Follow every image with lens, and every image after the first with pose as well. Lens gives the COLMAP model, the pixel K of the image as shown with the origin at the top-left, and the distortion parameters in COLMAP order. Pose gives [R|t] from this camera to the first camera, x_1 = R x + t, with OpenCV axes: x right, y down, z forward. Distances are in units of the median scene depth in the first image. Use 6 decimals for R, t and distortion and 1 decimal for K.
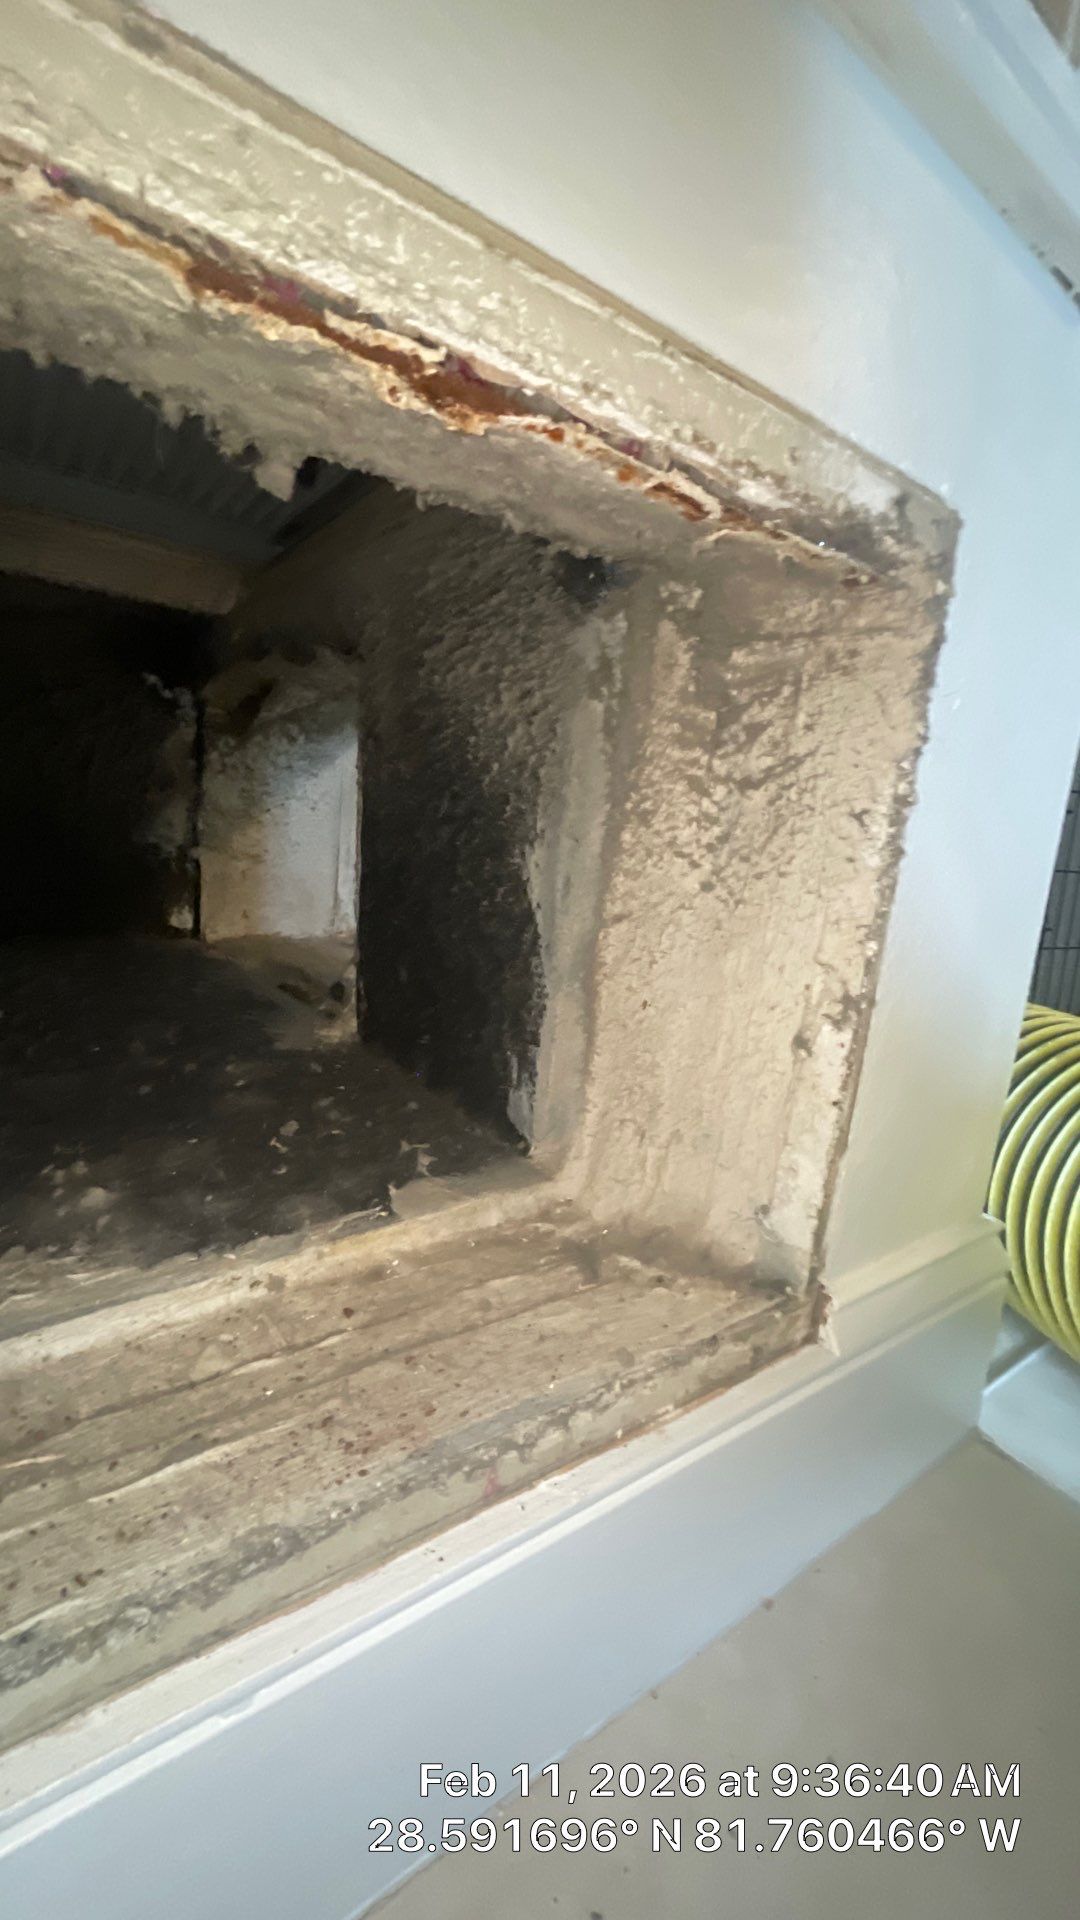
lens RADIAL K [[773.4, 0, 542.7], [0, 773.4, 958.6], [0, 0, 1]] dist [-0.003950, 0.000457]
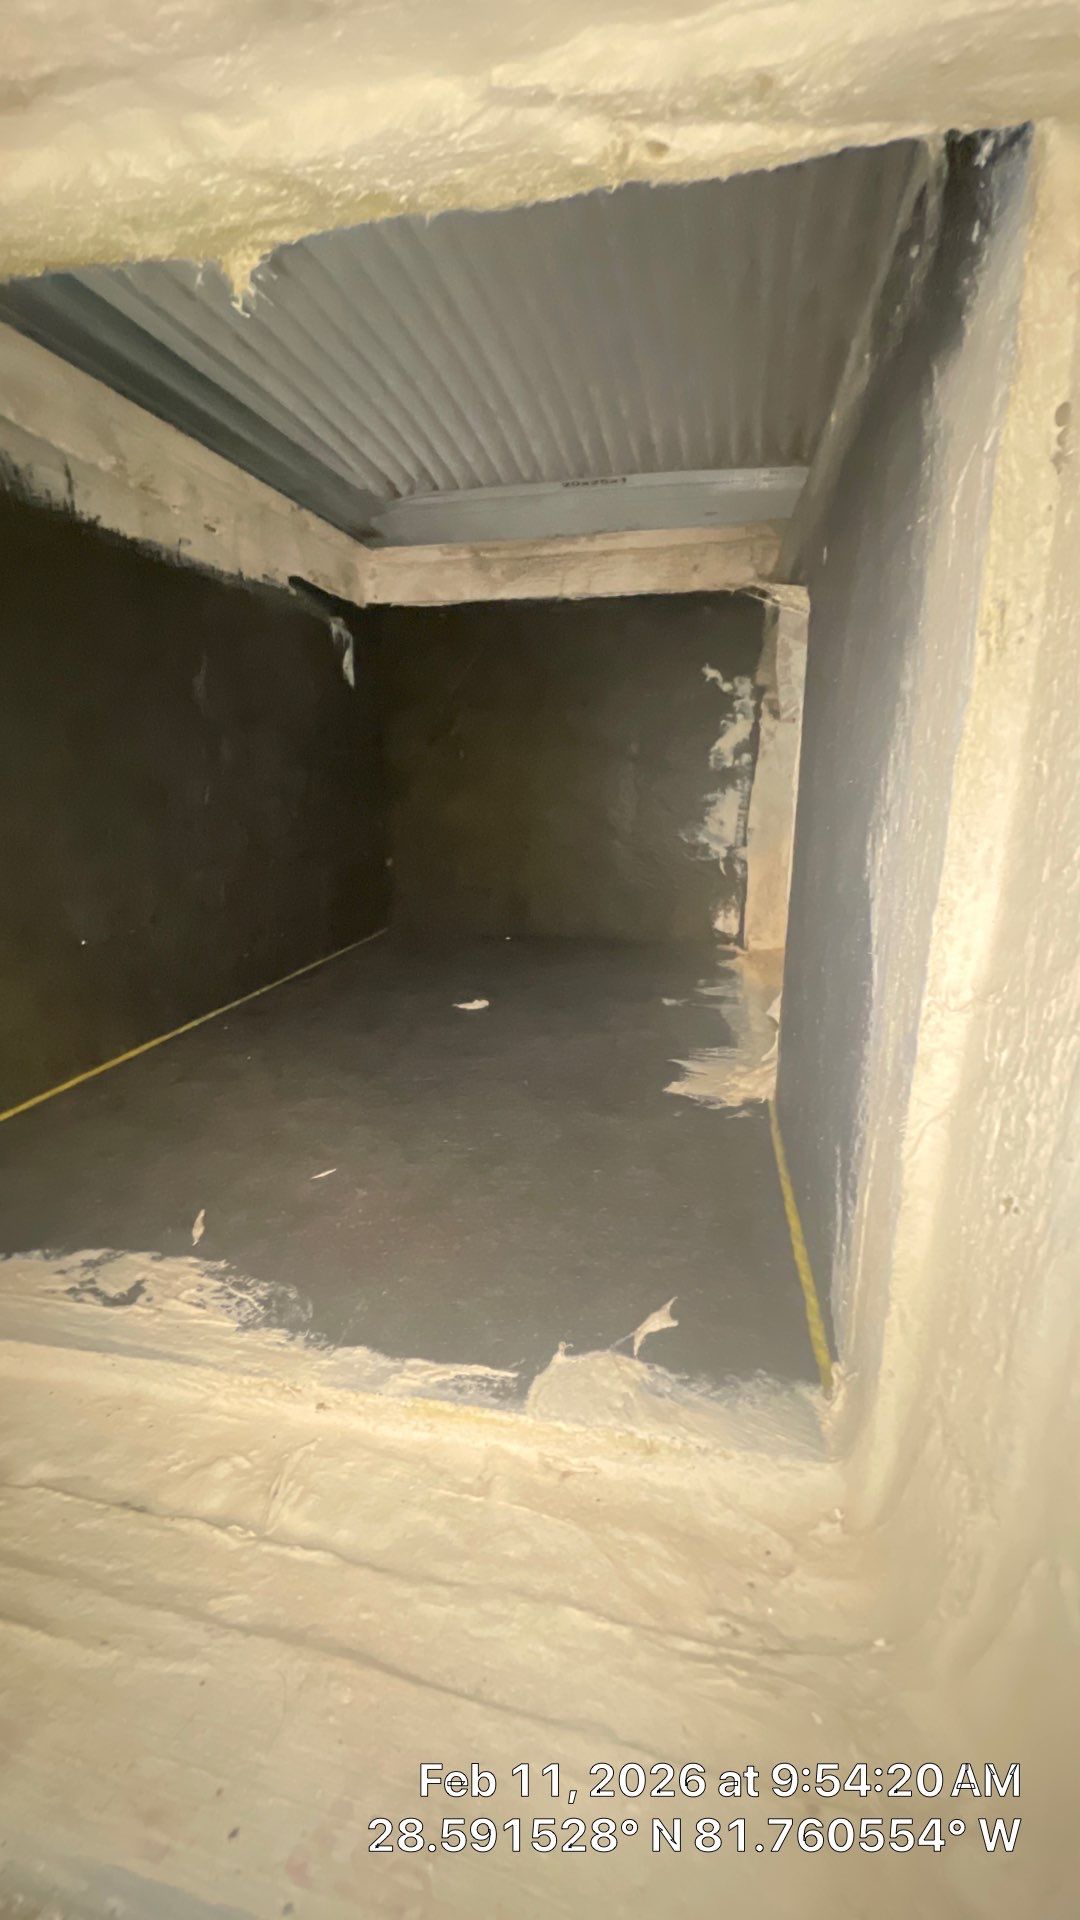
lens RADIAL K [[773.4, 0, 539.6], [0, 773.4, 953.9], [0, 0, 1]] dist [-0.003950, 0.000457]
pose [[0.650459, 0.082204, -0.755080, 0.266594], [-0.084728, 0.995774, 0.035419, -0.068458], [0.754801, 0.040937, 0.654676, 0.516604]]
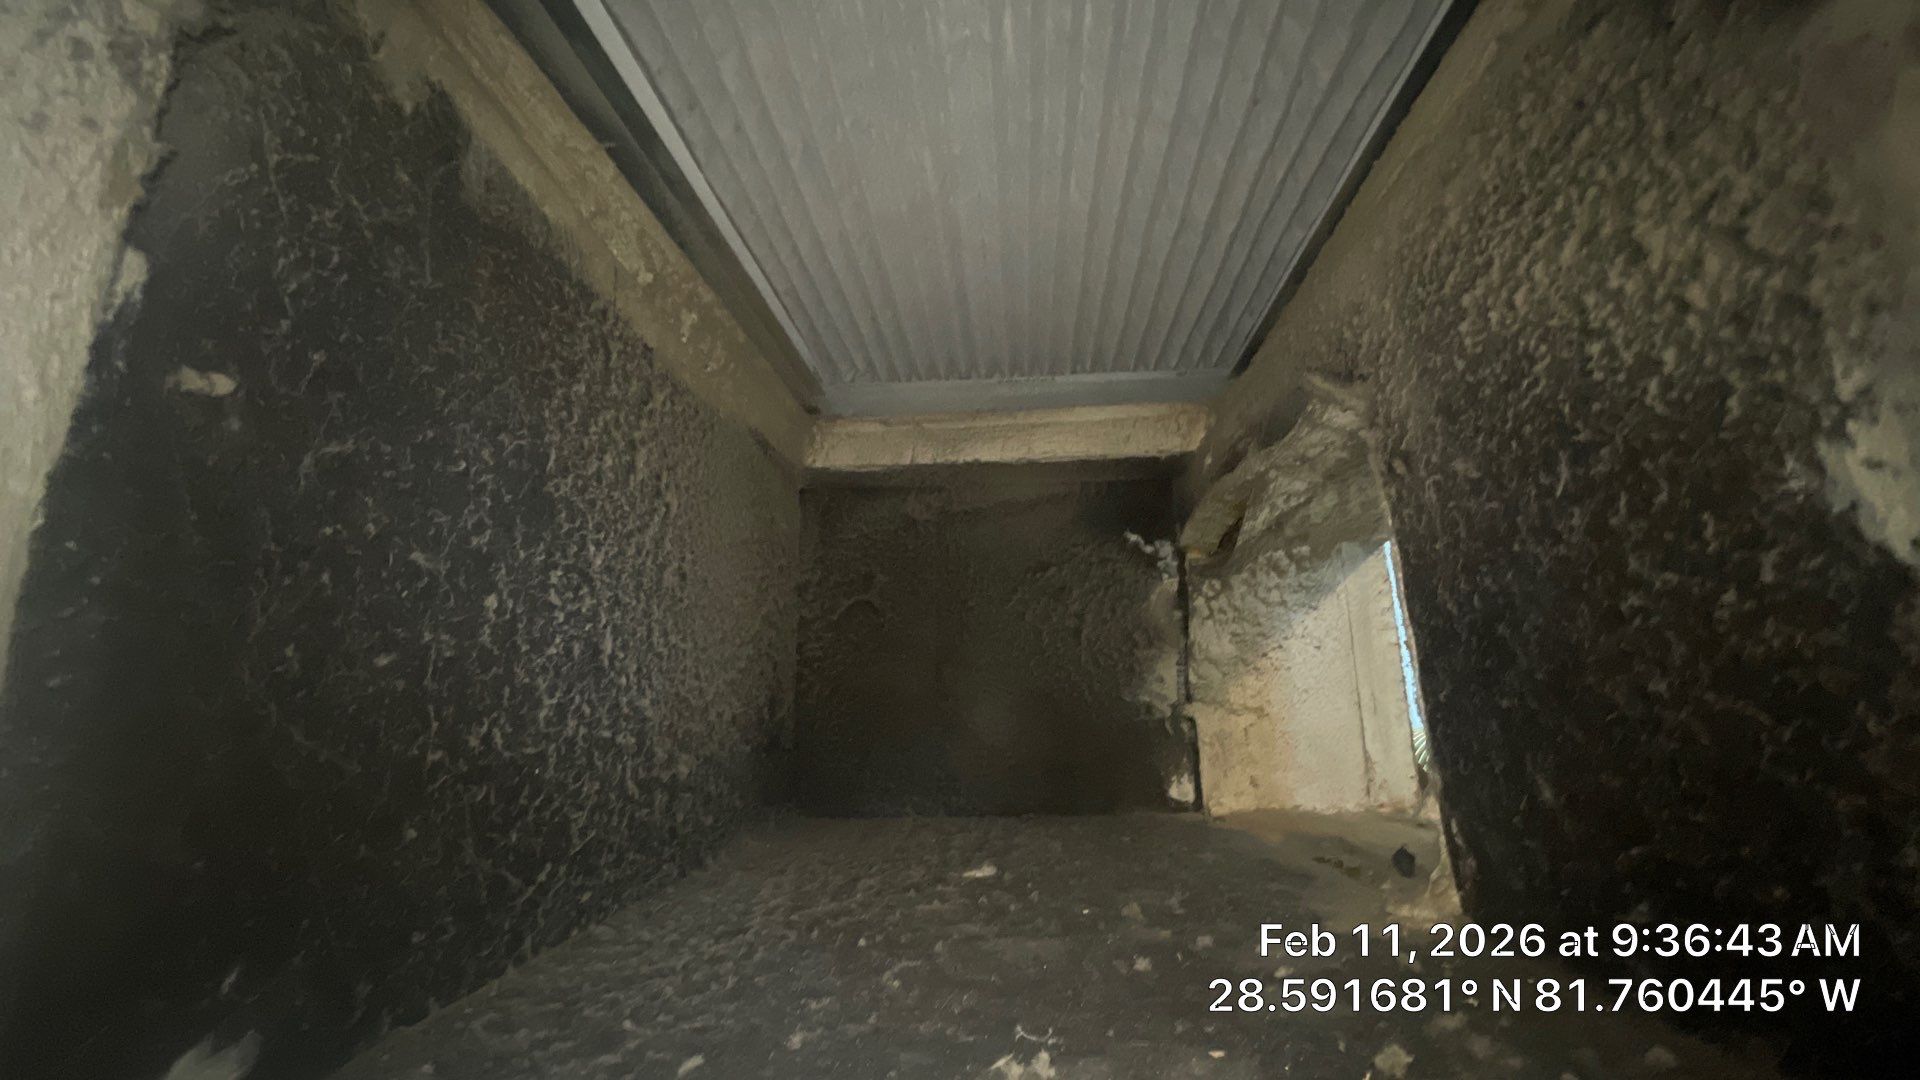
lens RADIAL K [[773.4, 0, 959.5], [0, 773.4, 542.0], [0, 0, 1]] dist [-0.003950, 0.000457]
pose [[0.760953, -0.240175, -0.602716, -0.170544], [-0.029931, 0.914977, -0.402395, 0.132025], [0.648116, 0.324244, 0.689066, 0.377554]]
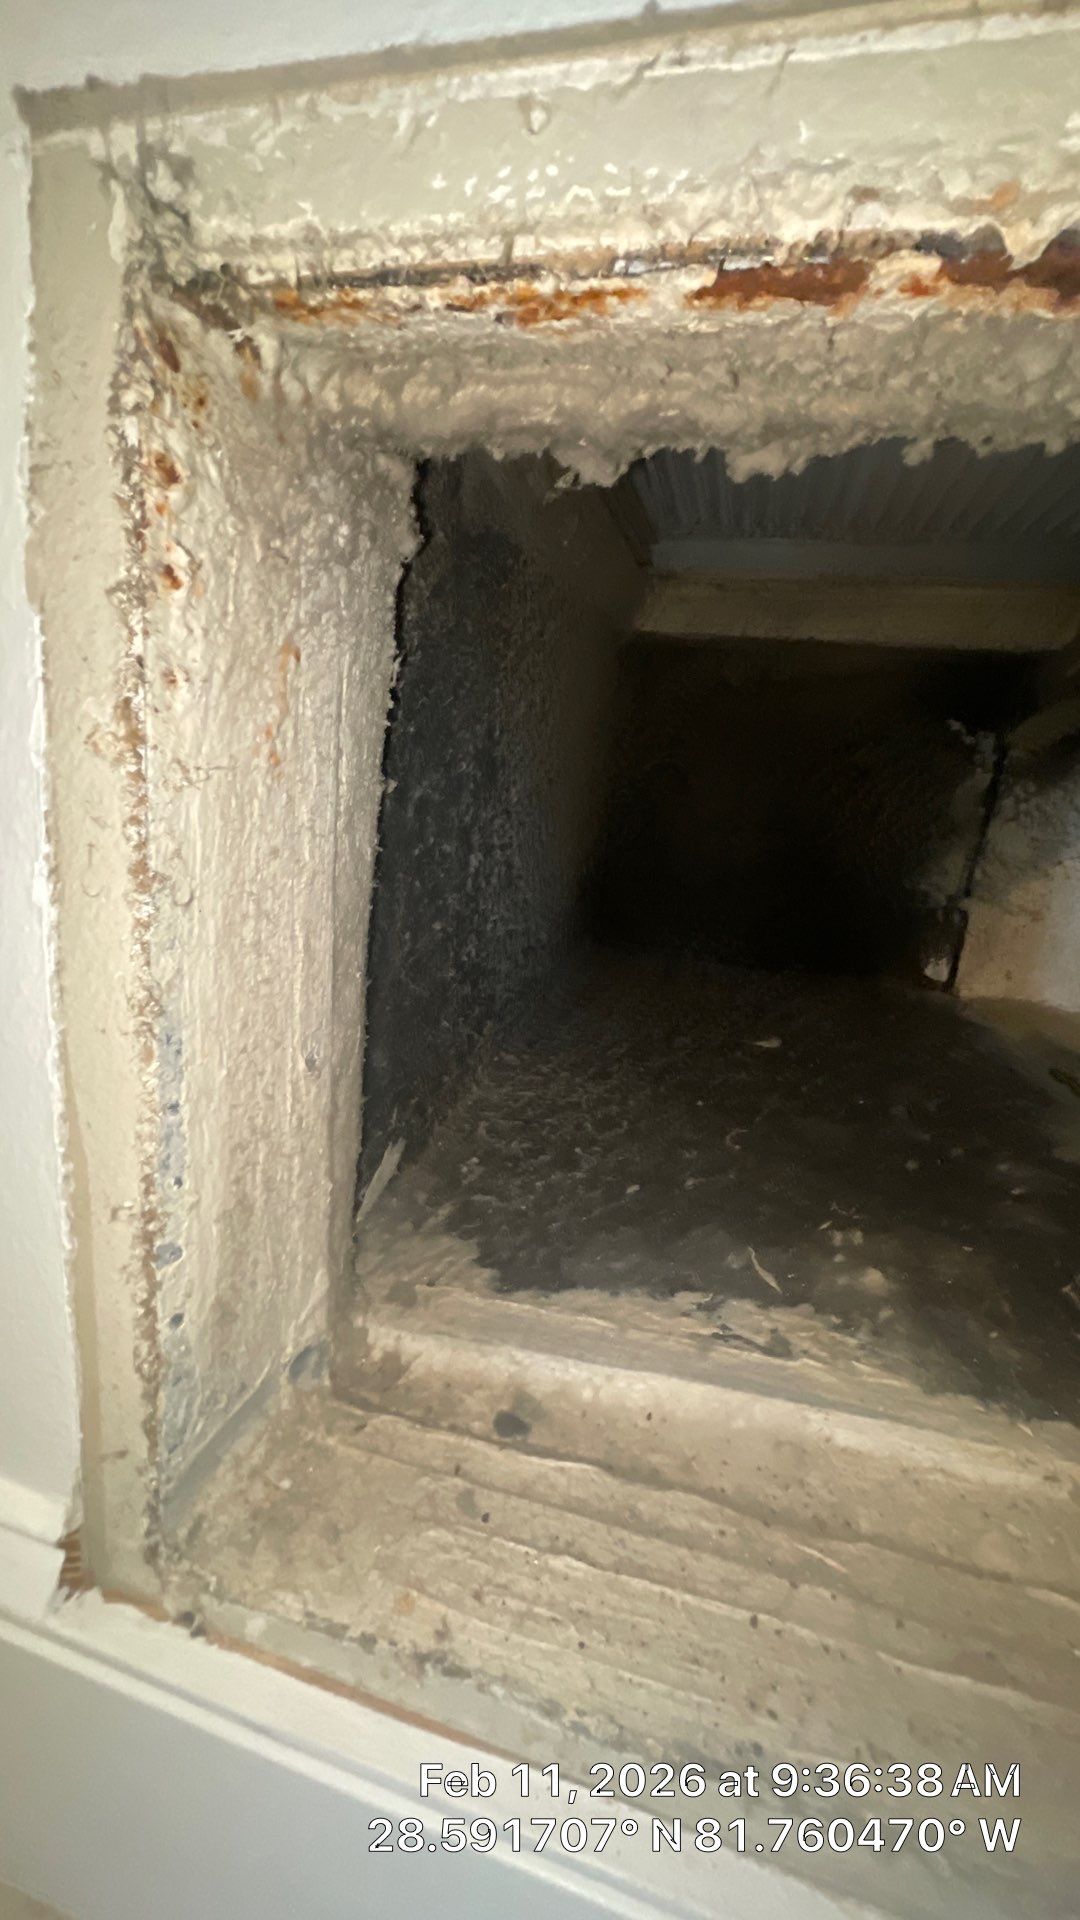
lens RADIAL K [[773.4, 0, 540.9], [0, 773.4, 958.5], [0, 0, 1]] dist [-0.003950, 0.000457]
pose [[0.639051, 0.141530, -0.756031, -0.143254], [-0.168455, 0.984815, 0.041969, -0.057720], [0.750491, 0.100537, 0.653189, -0.006706]]
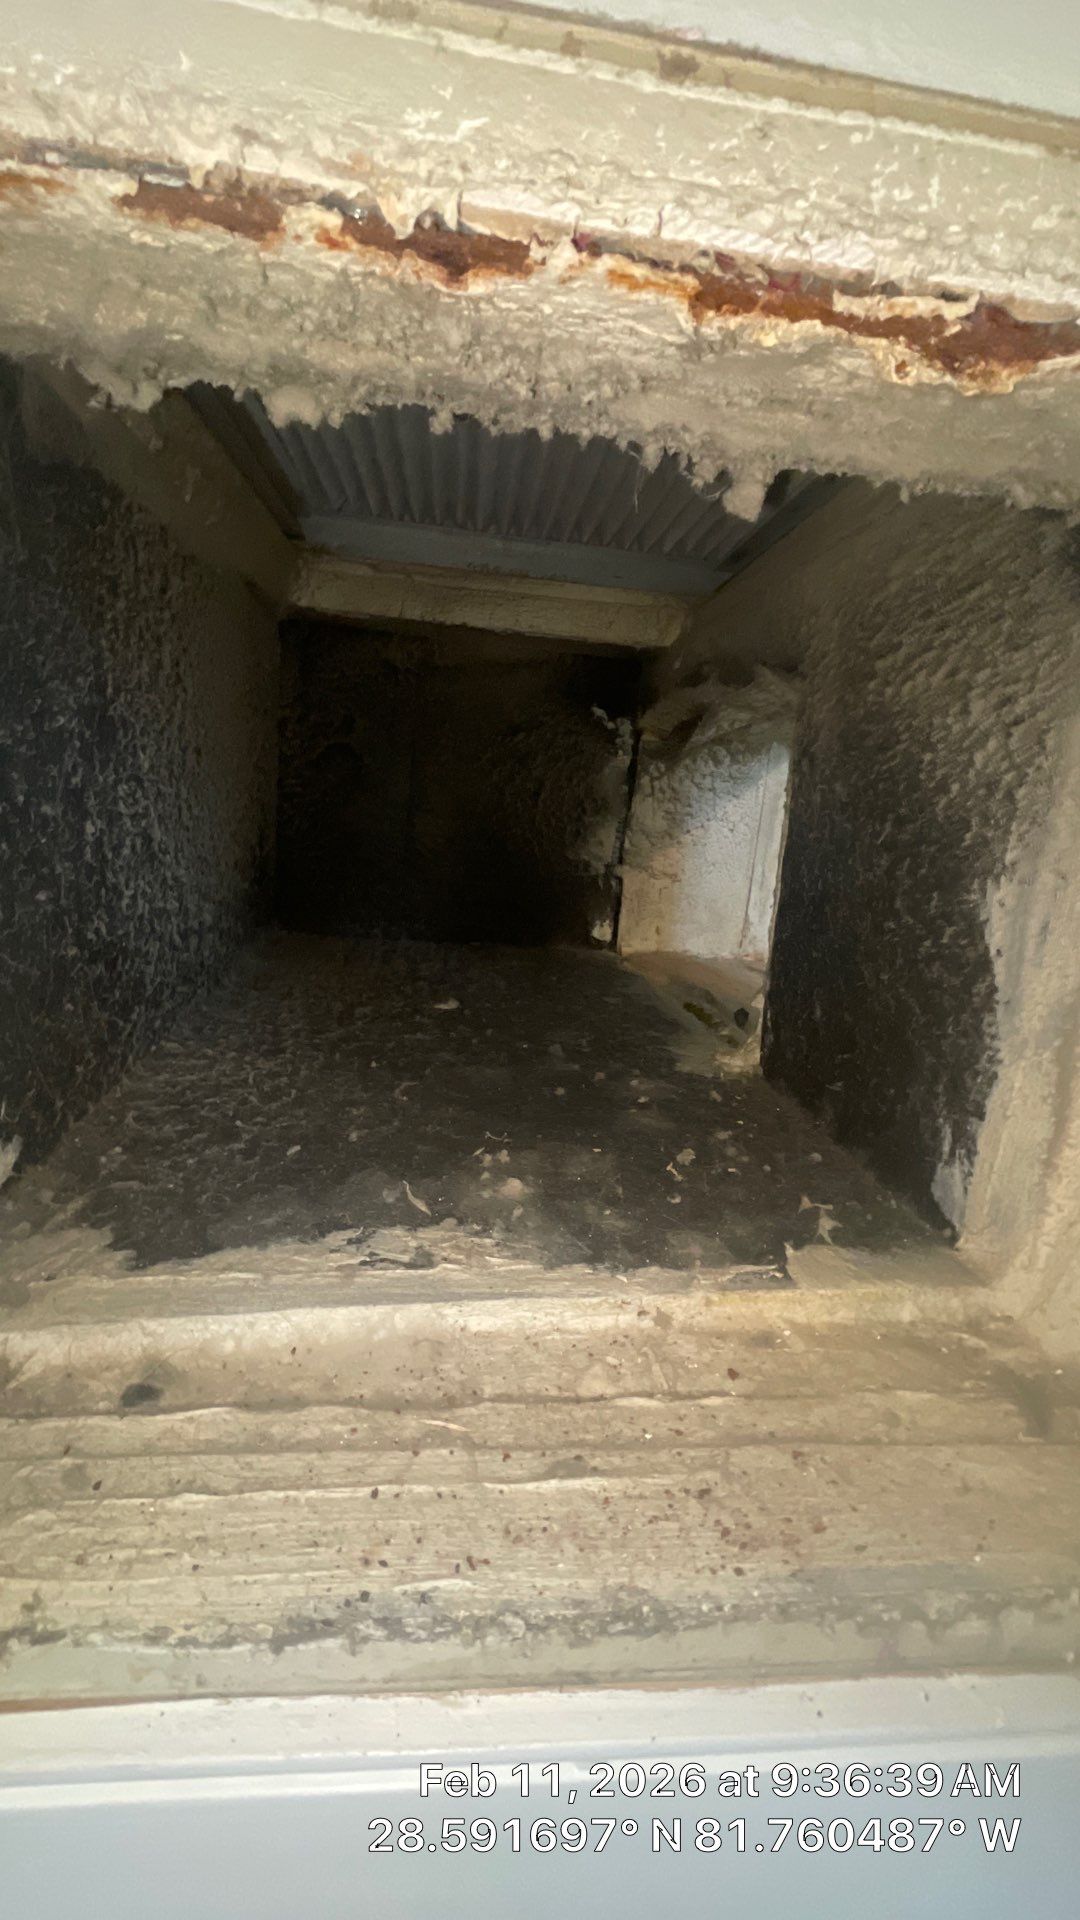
lens RADIAL K [[773.4, 0, 542.0], [0, 773.4, 957.9], [0, 0, 1]] dist [-0.003950, 0.000457]
pose [[0.870466, 0.083596, -0.485078, -0.033218], [-0.095008, 0.995476, 0.001065, -0.018476], [0.482972, 0.045159, 0.874470, 0.038023]]
